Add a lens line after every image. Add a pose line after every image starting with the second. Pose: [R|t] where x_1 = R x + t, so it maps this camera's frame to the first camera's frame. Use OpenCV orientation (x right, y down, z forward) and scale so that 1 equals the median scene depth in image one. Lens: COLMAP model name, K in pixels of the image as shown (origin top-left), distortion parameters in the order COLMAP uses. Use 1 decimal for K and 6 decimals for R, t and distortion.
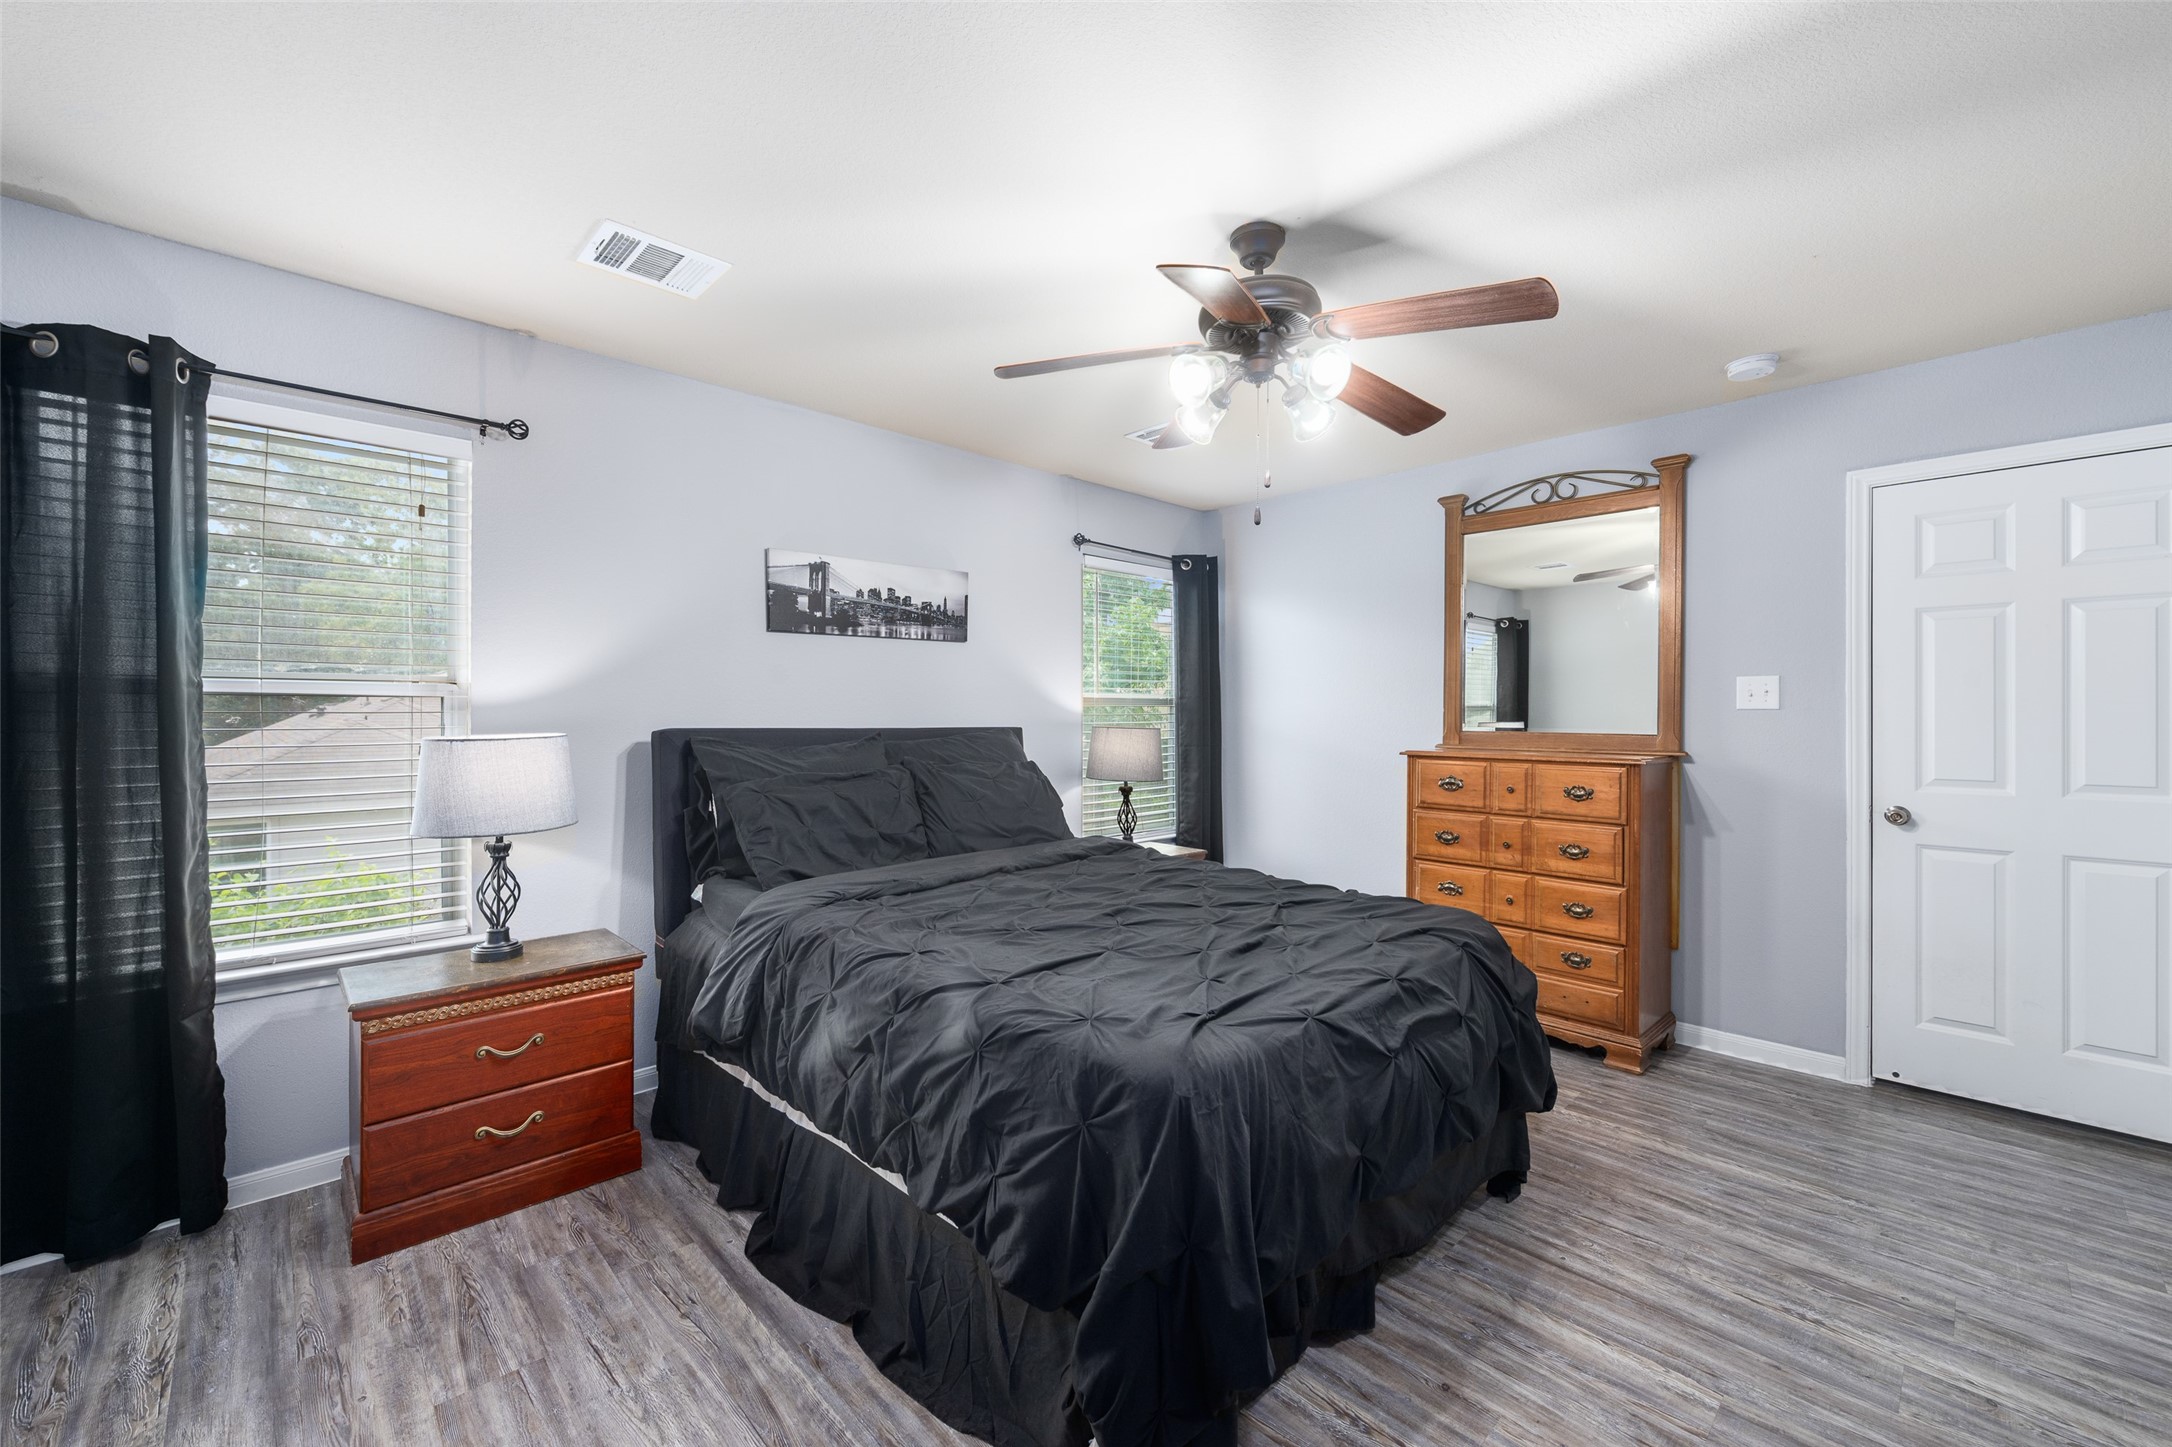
lens RADIAL K [[848.9, 0, 1086.7], [0, 848.9, 716.6], [0, 0, 1]] dist [-0.001107, -0.000332]
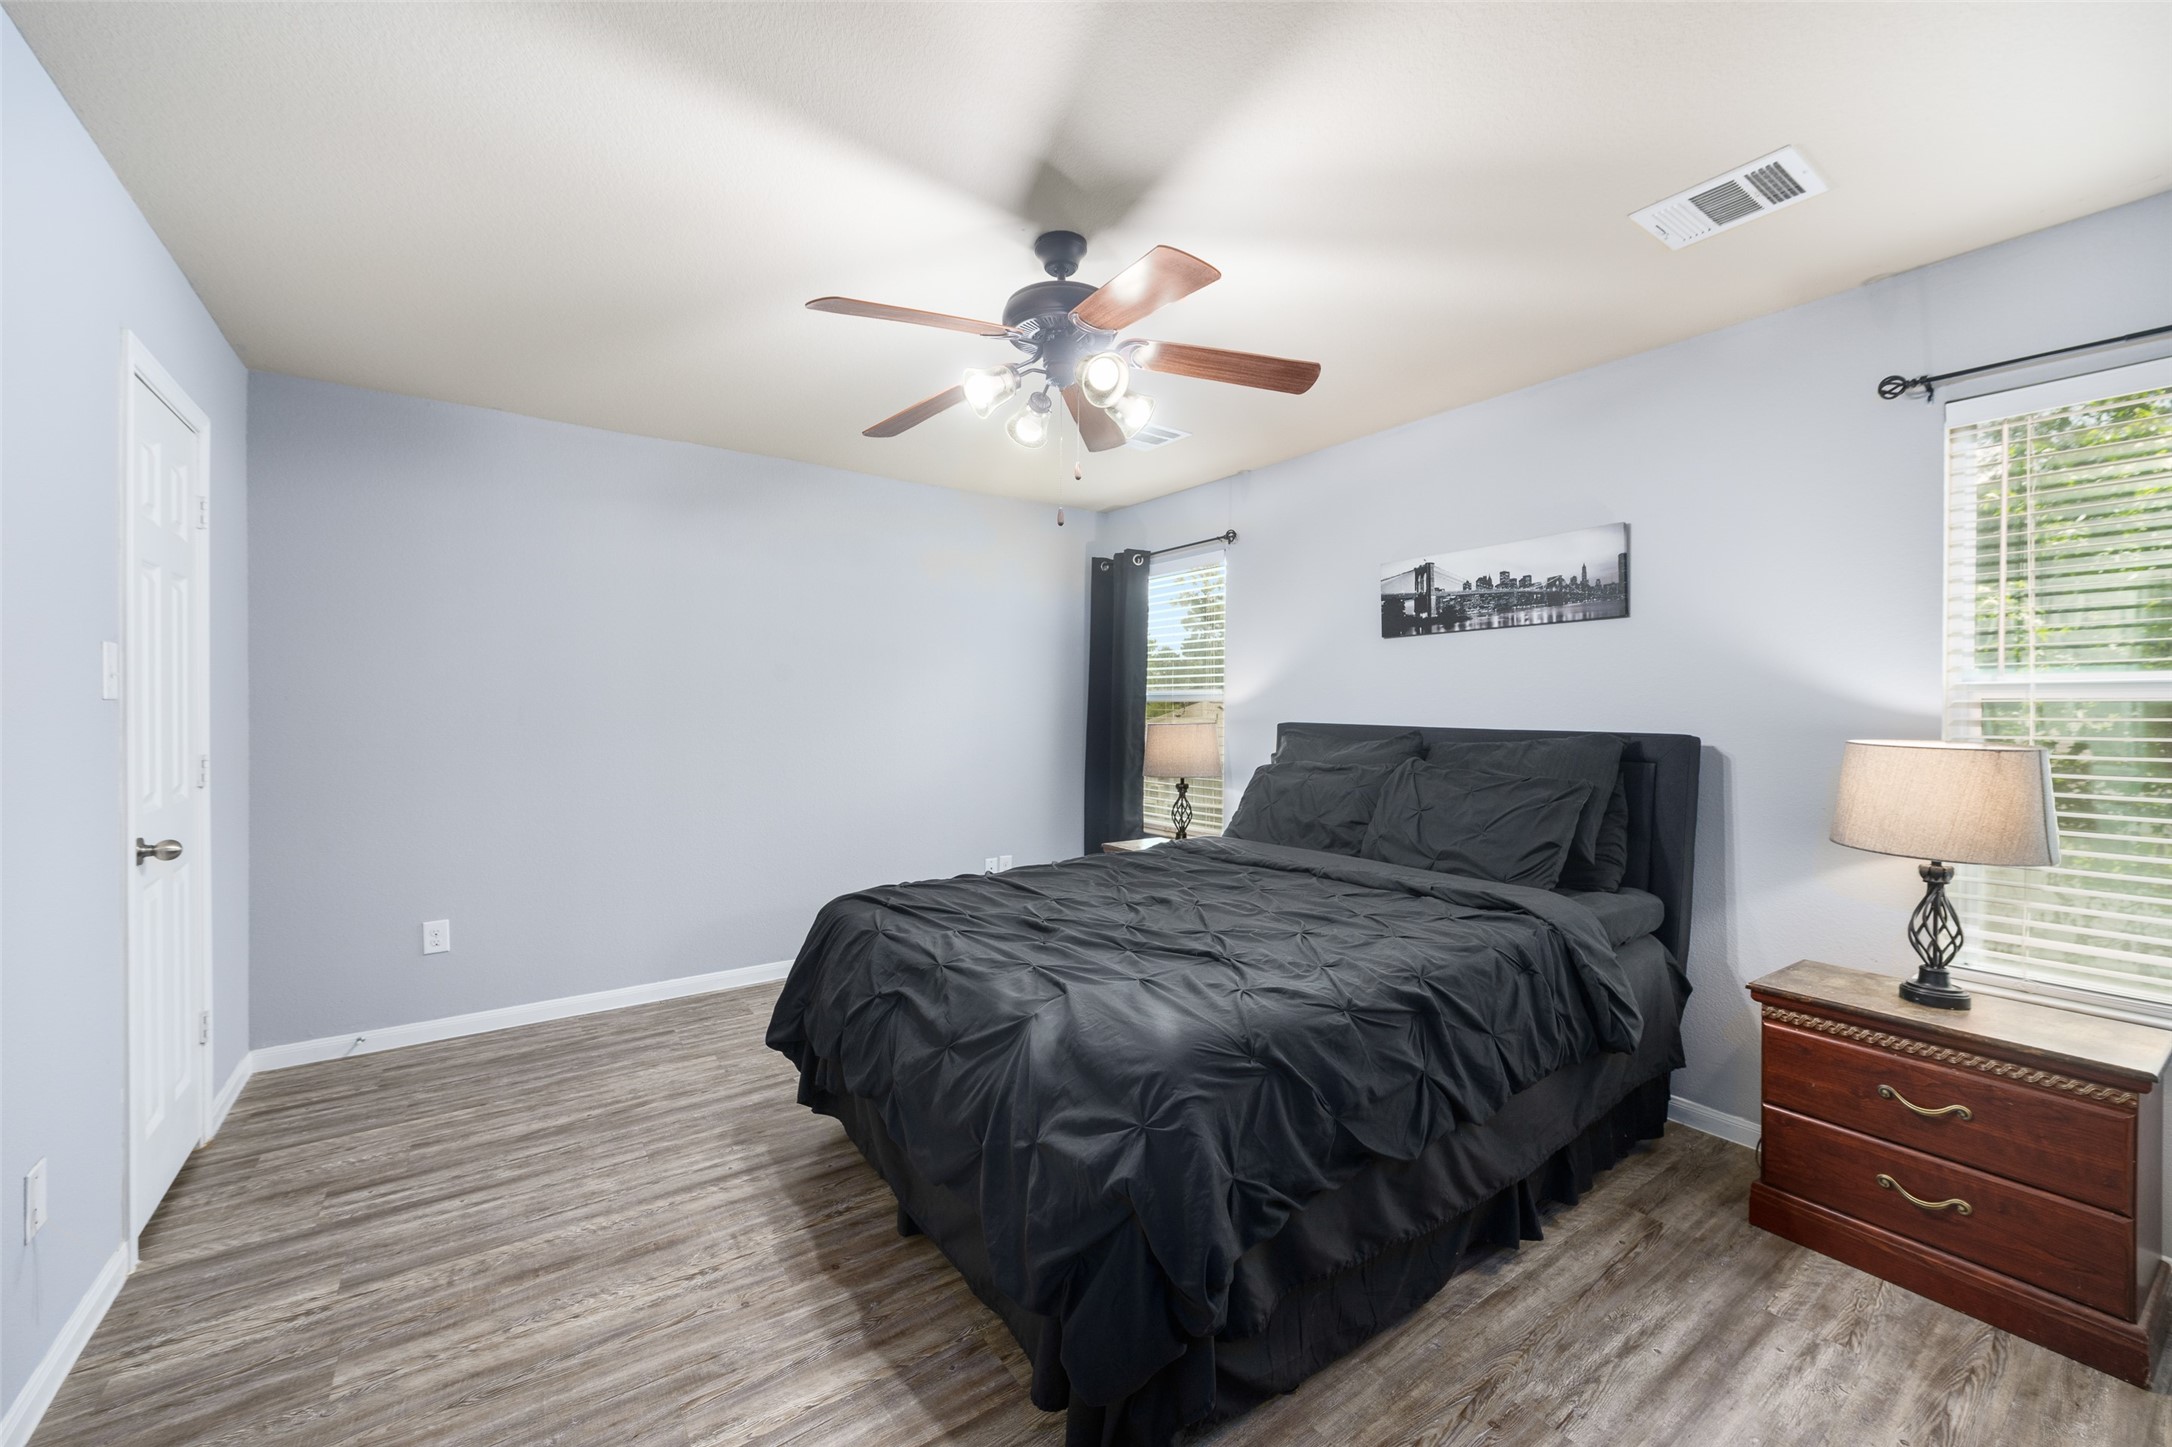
lens RADIAL K [[848.9, 0, 1078.0], [0, 848.9, 718.8], [0, 0, 1]] dist [-0.001107, -0.000332]
pose [[-0.144712, 0.010323, -0.989420, 0.733666], [-0.011604, 0.999859, 0.012129, -0.002862], [0.989406, 0.013237, -0.144572, 0.708796]]
